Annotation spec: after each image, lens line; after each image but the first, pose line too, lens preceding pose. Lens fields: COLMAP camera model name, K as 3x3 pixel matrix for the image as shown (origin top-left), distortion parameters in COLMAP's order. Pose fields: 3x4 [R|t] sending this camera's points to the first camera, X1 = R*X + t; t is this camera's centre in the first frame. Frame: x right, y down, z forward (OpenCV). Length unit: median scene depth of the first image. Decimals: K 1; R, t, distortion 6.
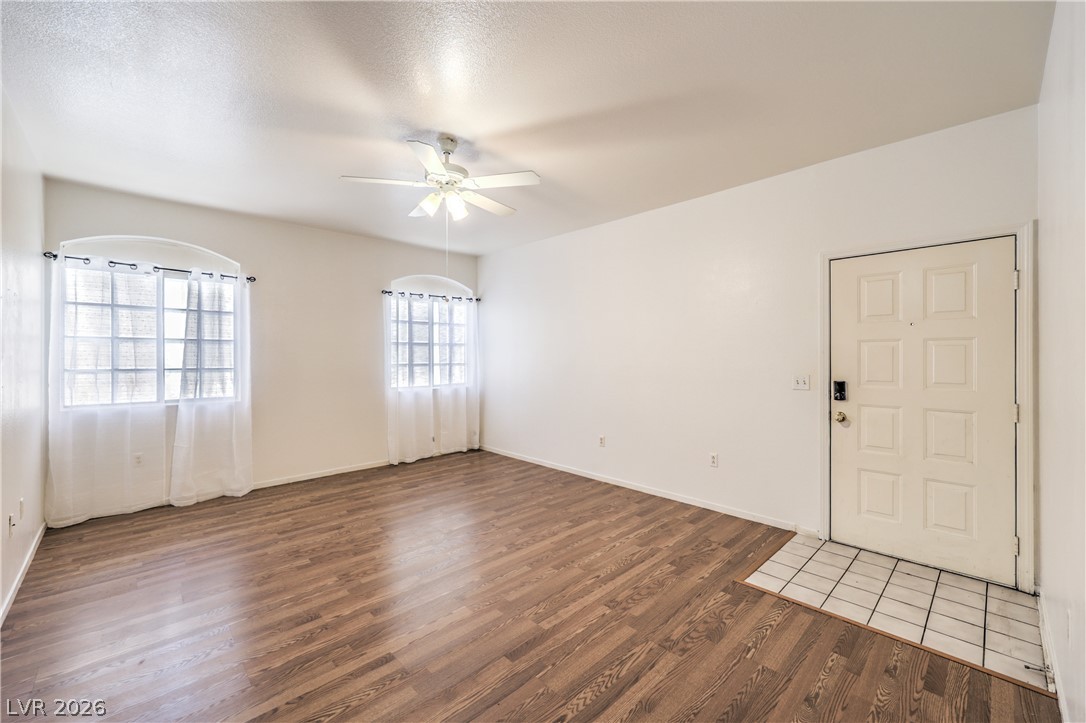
lens RADIAL K [[437.6, 0, 541.5], [0, 437.6, 364.4], [0, 0, 1]] dist [-0.003106, -0.000129]
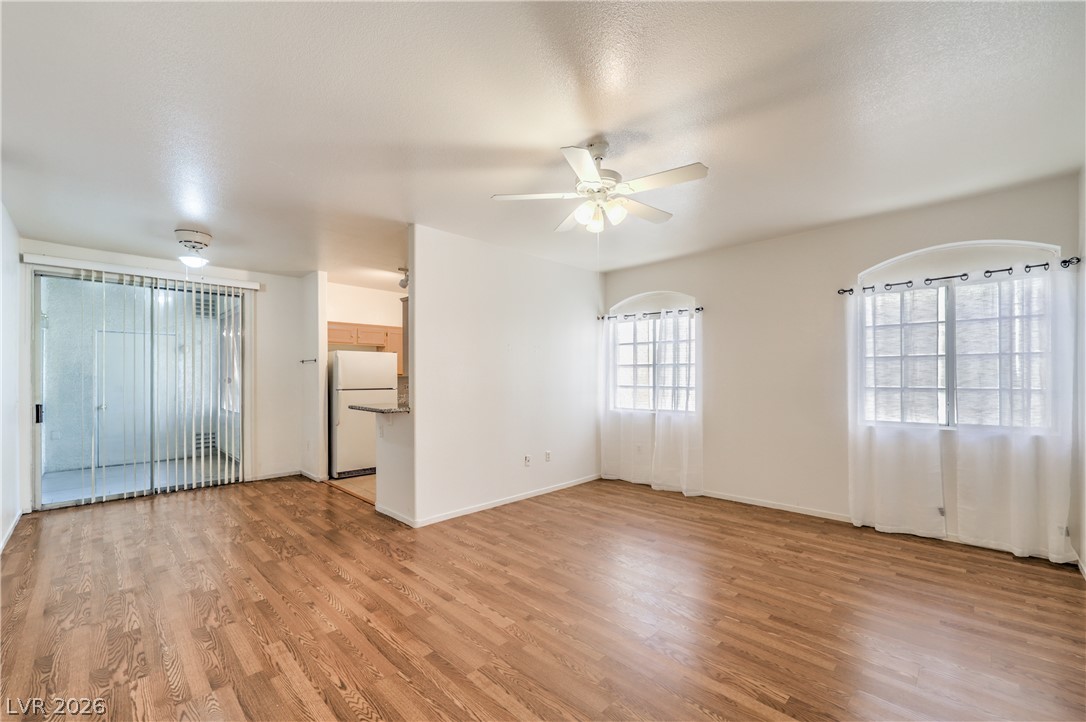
lens RADIAL K [[440.7, 0, 543.3], [0, 440.7, 377.7], [0, 0, 1]] dist [-0.003424, -0.000102]
pose [[0.028027, 0.003224, -0.999602, 0.618980], [-0.014844, 0.999886, 0.002809, -0.018202], [0.999497, 0.014760, 0.028072, 0.742313]]
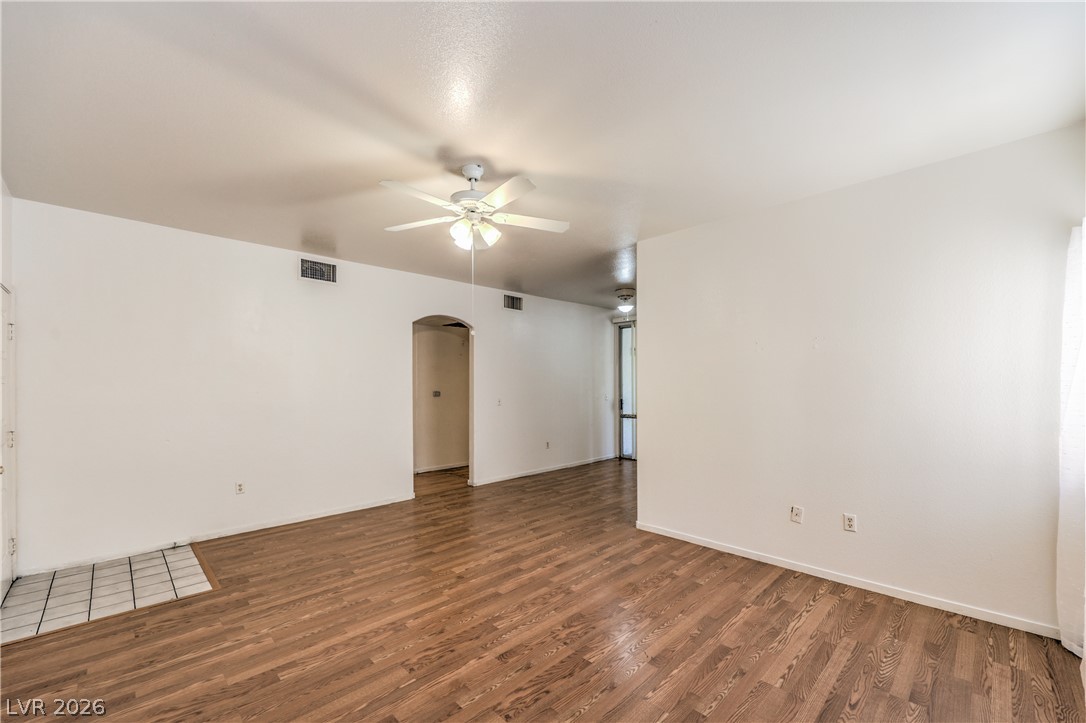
lens RADIAL K [[440.7, 0, 543.3], [0, 440.7, 378.2], [0, 0, 1]] dist [-0.003424, -0.000102]
pose [[-0.999696, 0.007418, -0.023514, -0.302366], [0.007241, 0.999945, 0.007583, -0.048404], [0.023569, 0.007411, -0.999695, 1.719568]]
